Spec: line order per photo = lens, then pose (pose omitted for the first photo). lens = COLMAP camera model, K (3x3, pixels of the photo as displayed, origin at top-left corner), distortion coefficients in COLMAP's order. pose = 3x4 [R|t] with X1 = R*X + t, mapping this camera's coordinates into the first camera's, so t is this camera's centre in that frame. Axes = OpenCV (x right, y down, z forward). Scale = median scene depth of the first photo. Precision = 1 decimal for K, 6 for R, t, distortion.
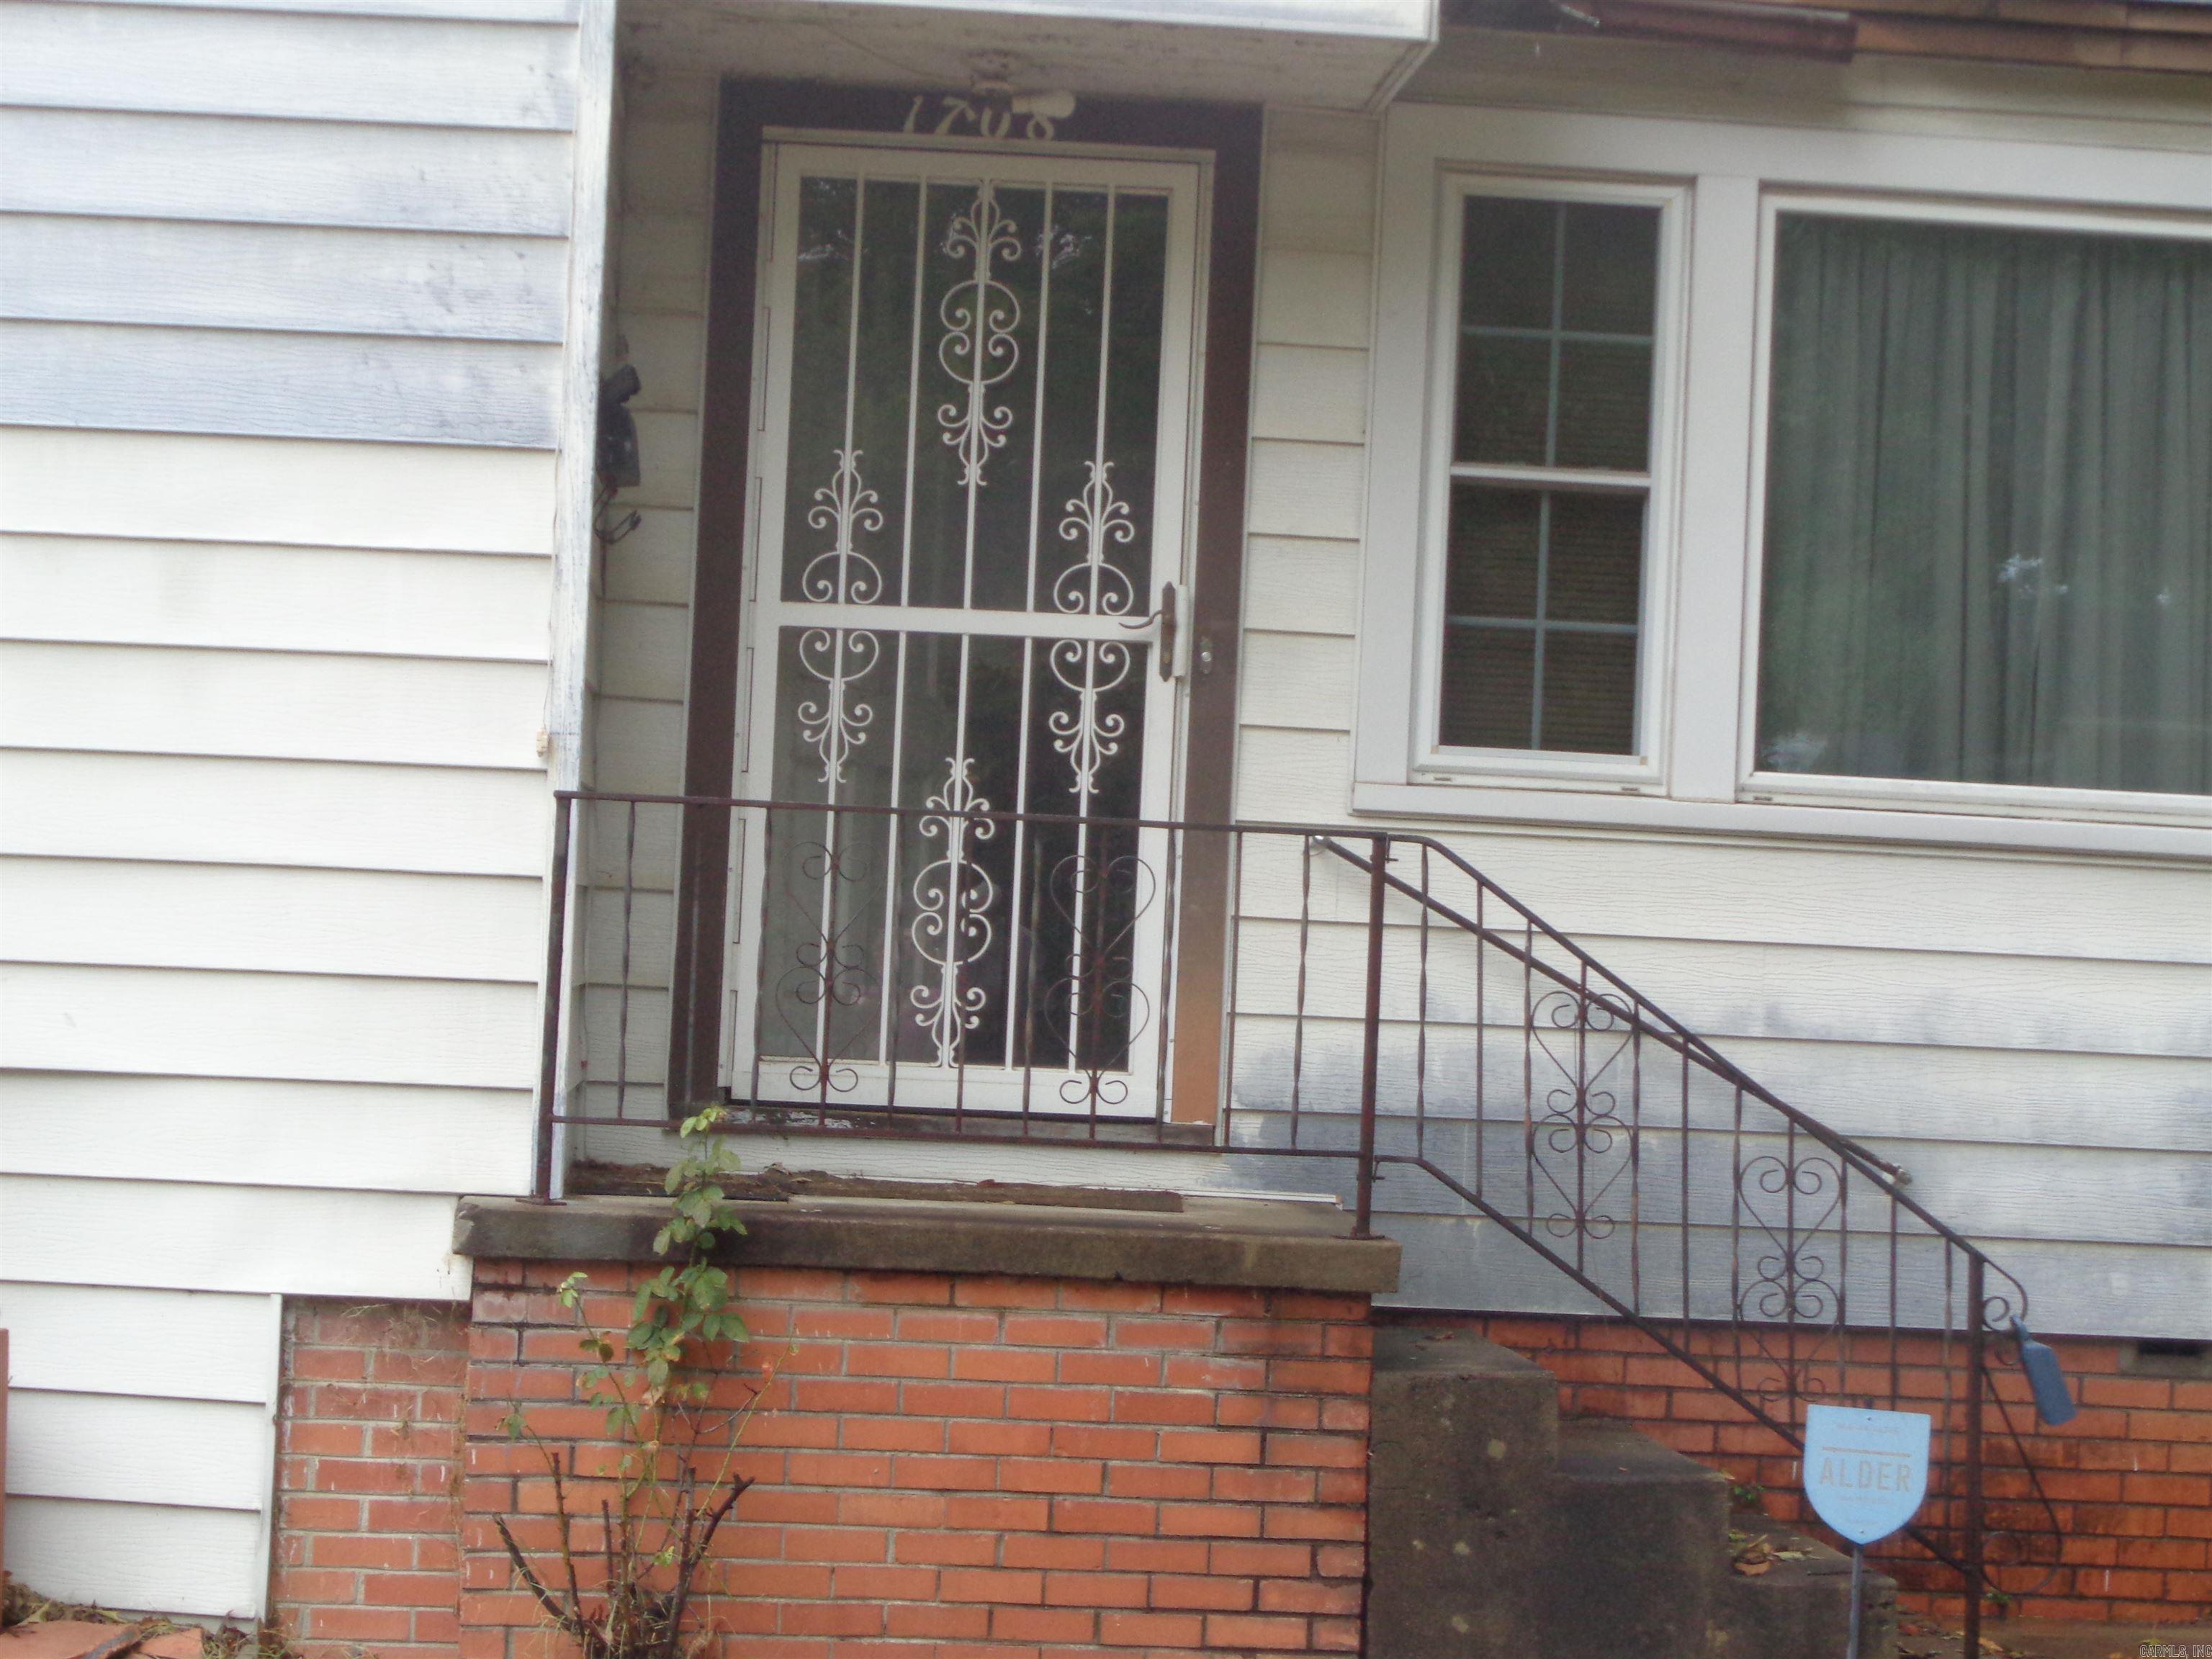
lens RADIAL K [[4635.1, 0, 1106.0], [0, 4635.1, 829.5], [0, 0, 1]] dist [-0.034792, -0.215505]
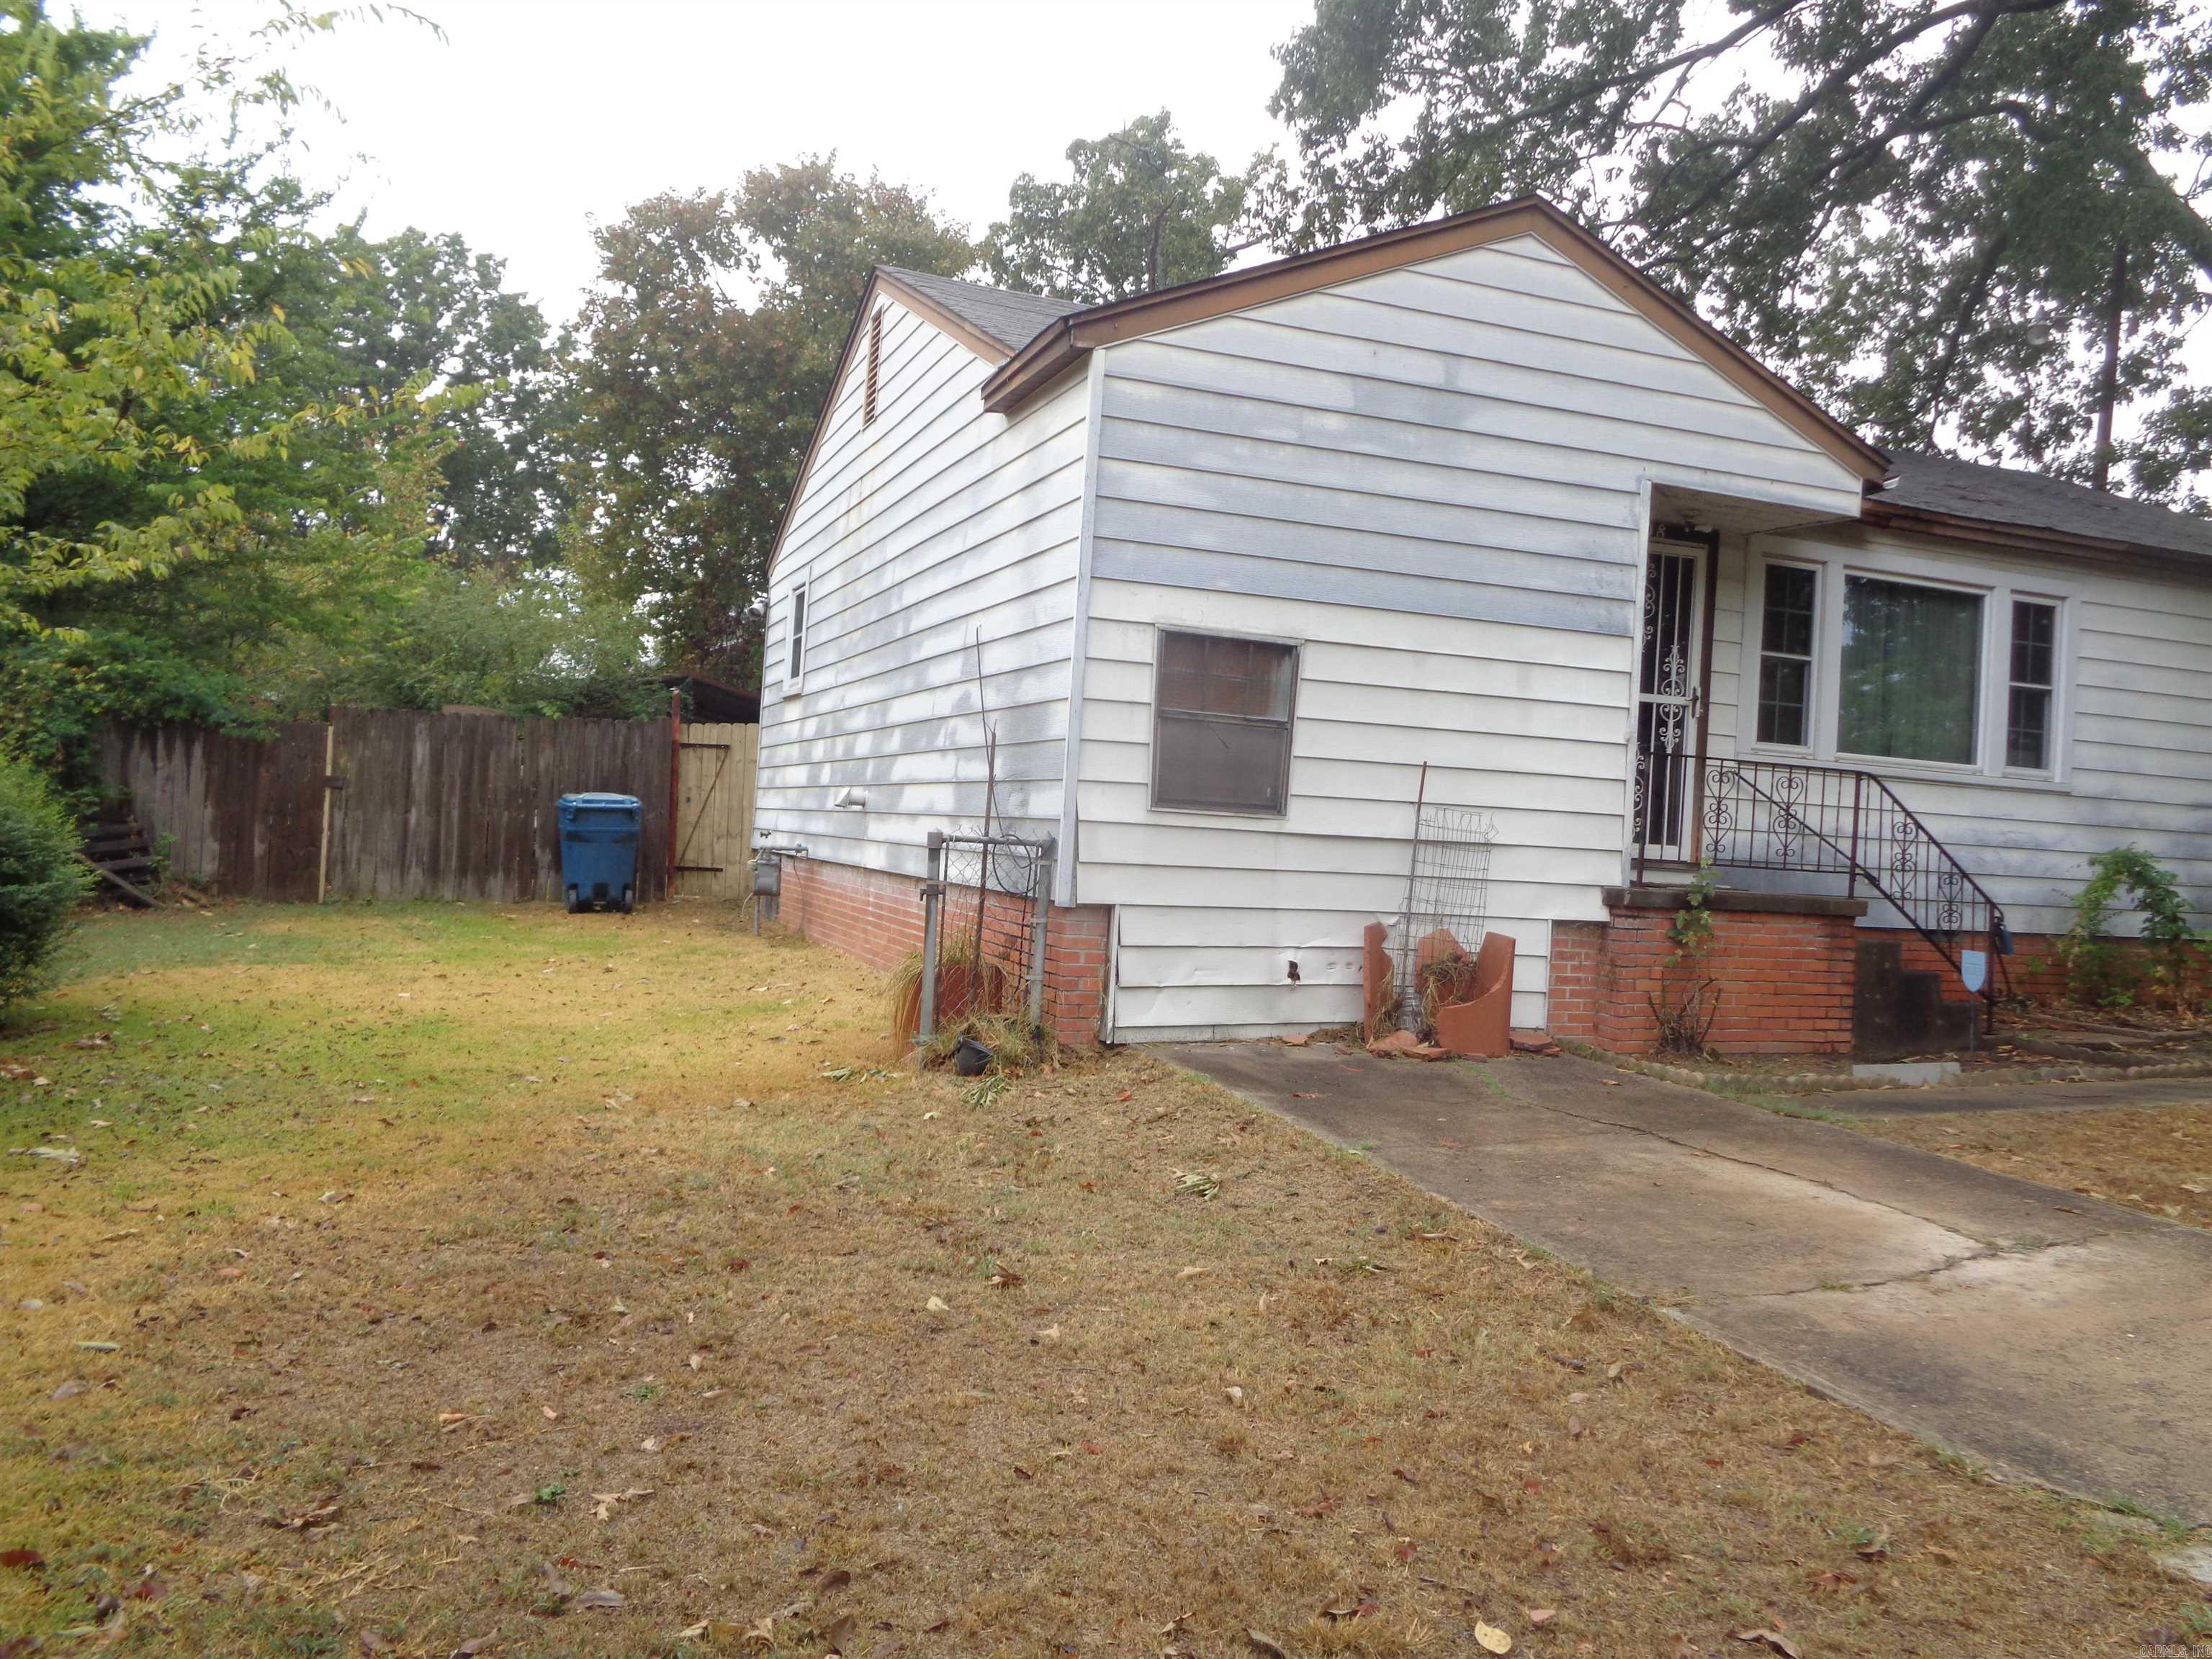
lens RADIAL K [[1652.9, 0, 1105.1], [0, 1652.9, 810.6], [0, 0, 1]] dist [0.004568, 0.002462]
pose [[0.952832, 0.010836, 0.303303, -0.715820], [-0.019899, 0.999443, 0.026806, 0.007626], [-0.302844, -0.031577, 0.952517, 0.077905]]
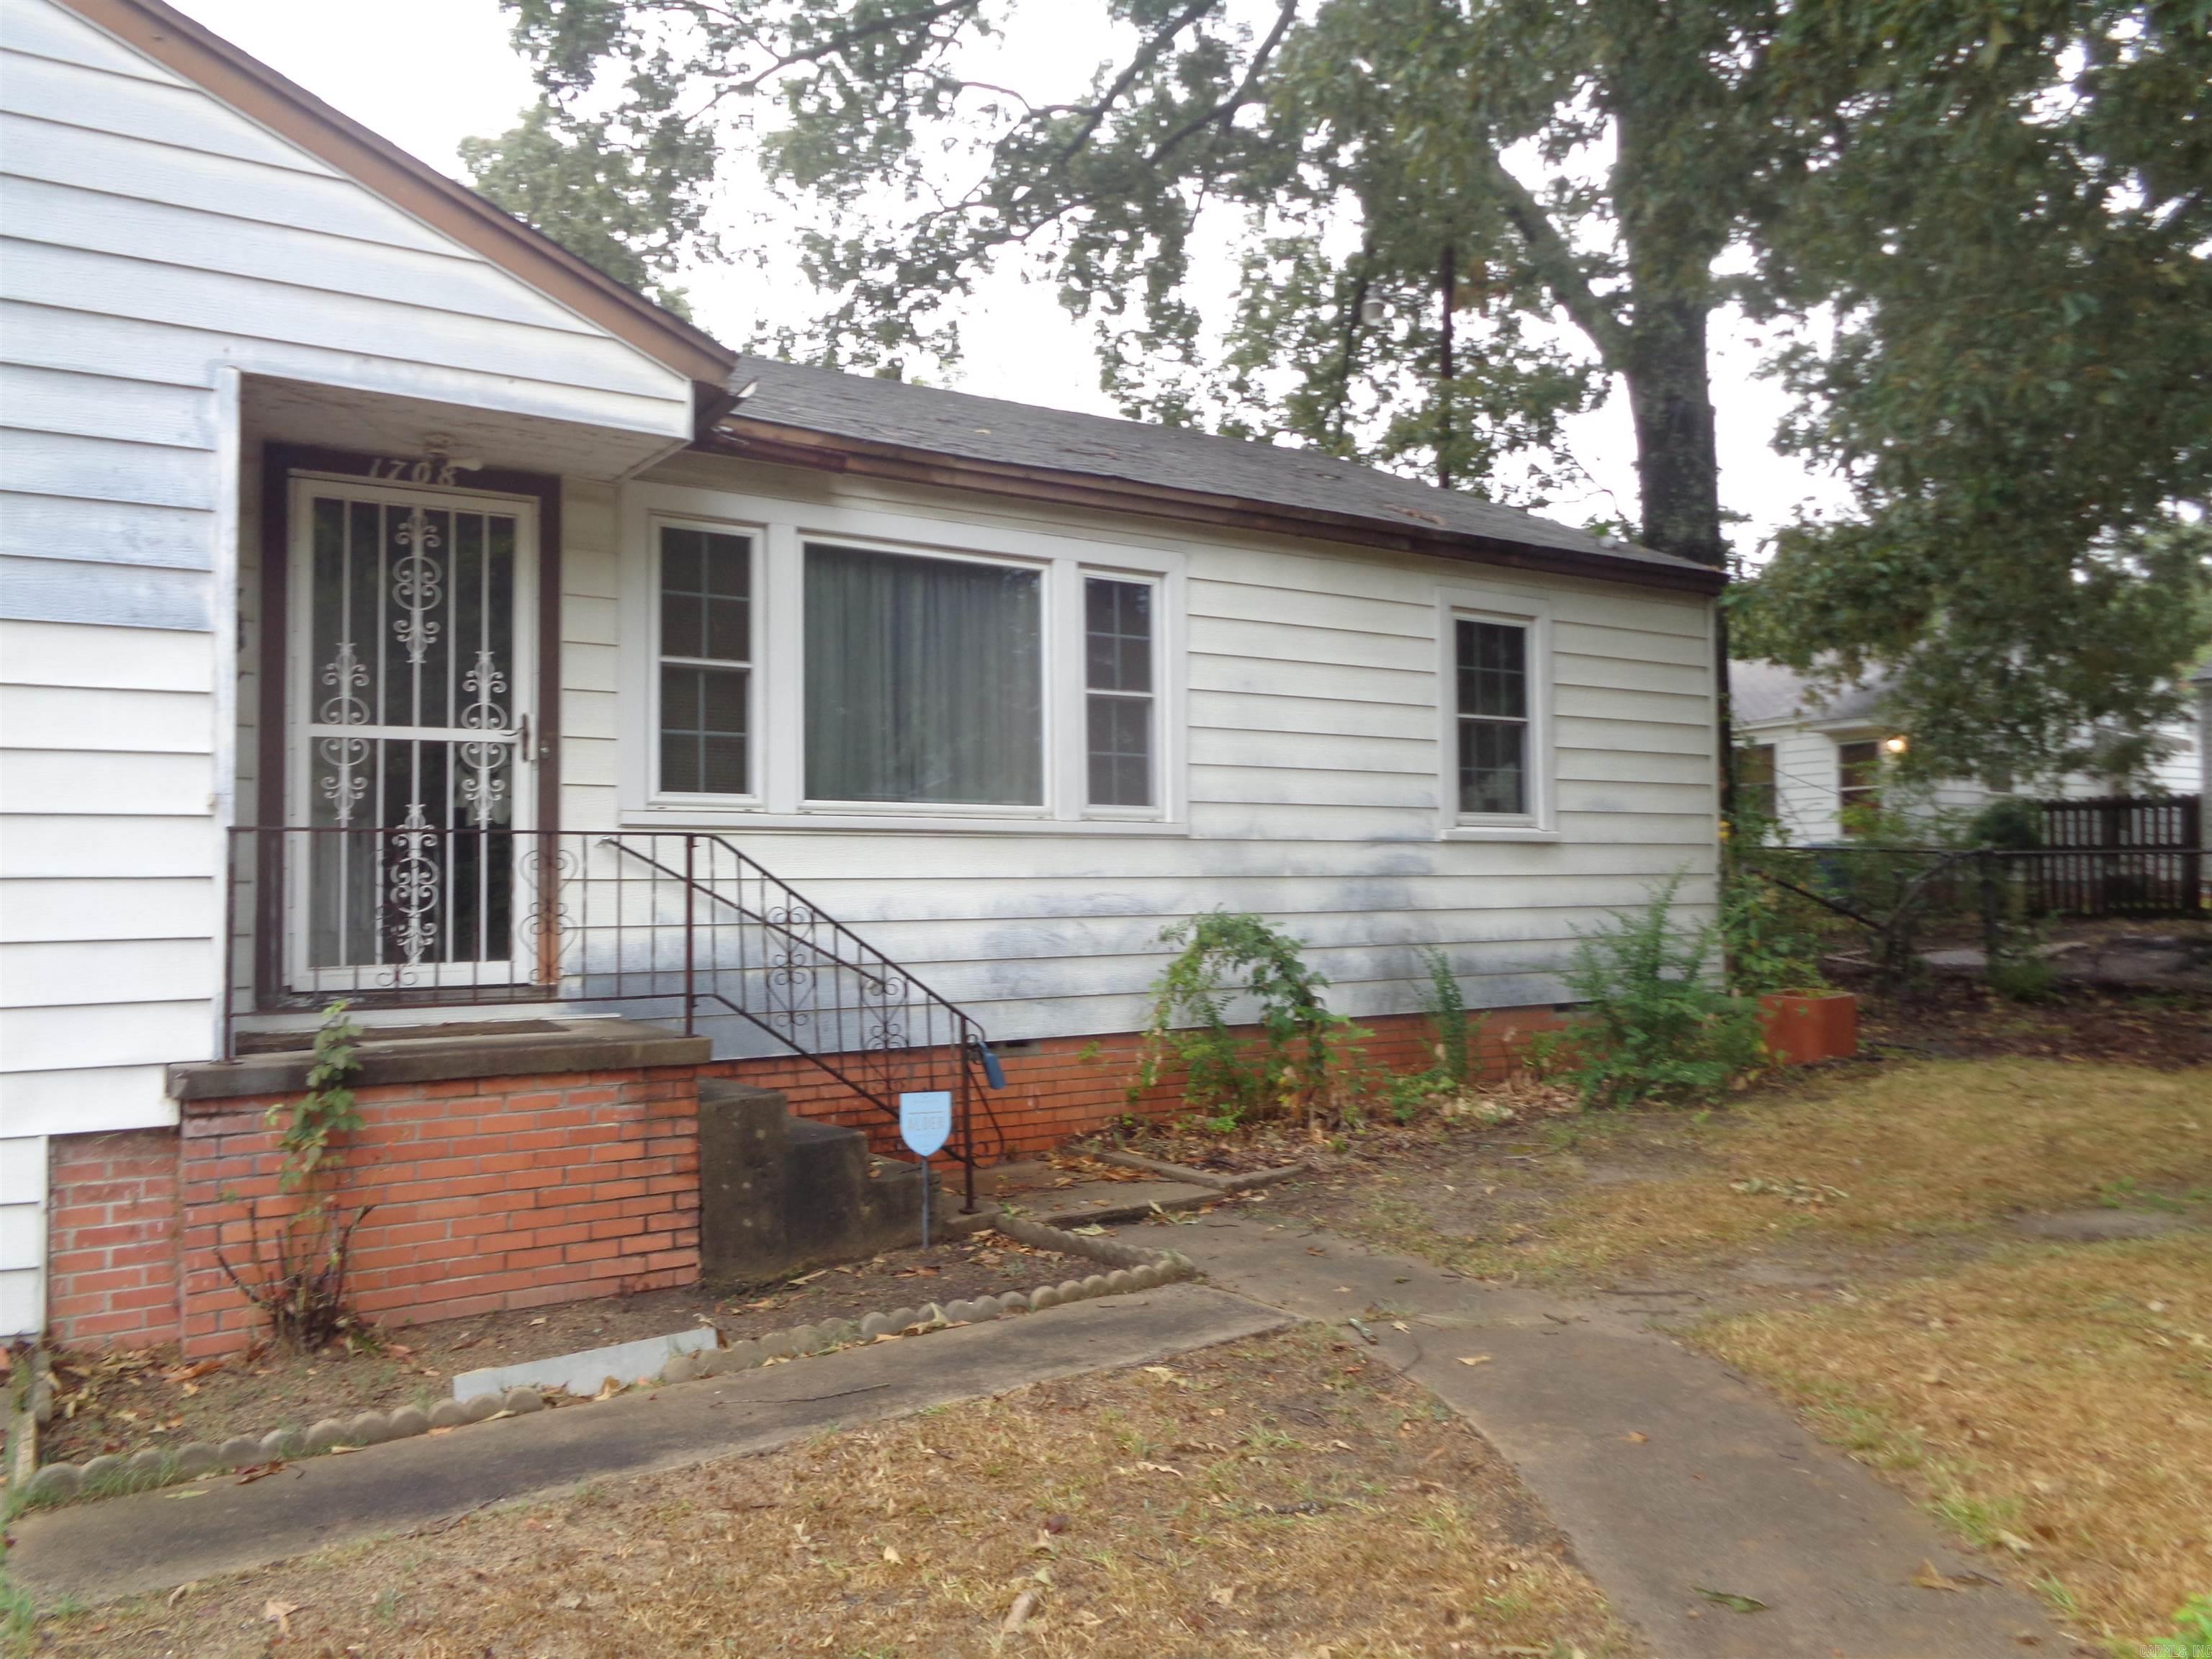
lens RADIAL K [[1651.1, 0, 1106.0], [0, 1651.1, 829.5], [0, 0, 1]] dist [-0.007476, 0.005659]
pose [[0.866576, -0.037270, 0.497651, -0.129265], [0.037657, 0.999248, 0.009262, -0.000528], [-0.497622, 0.010714, 0.867328, 0.273869]]
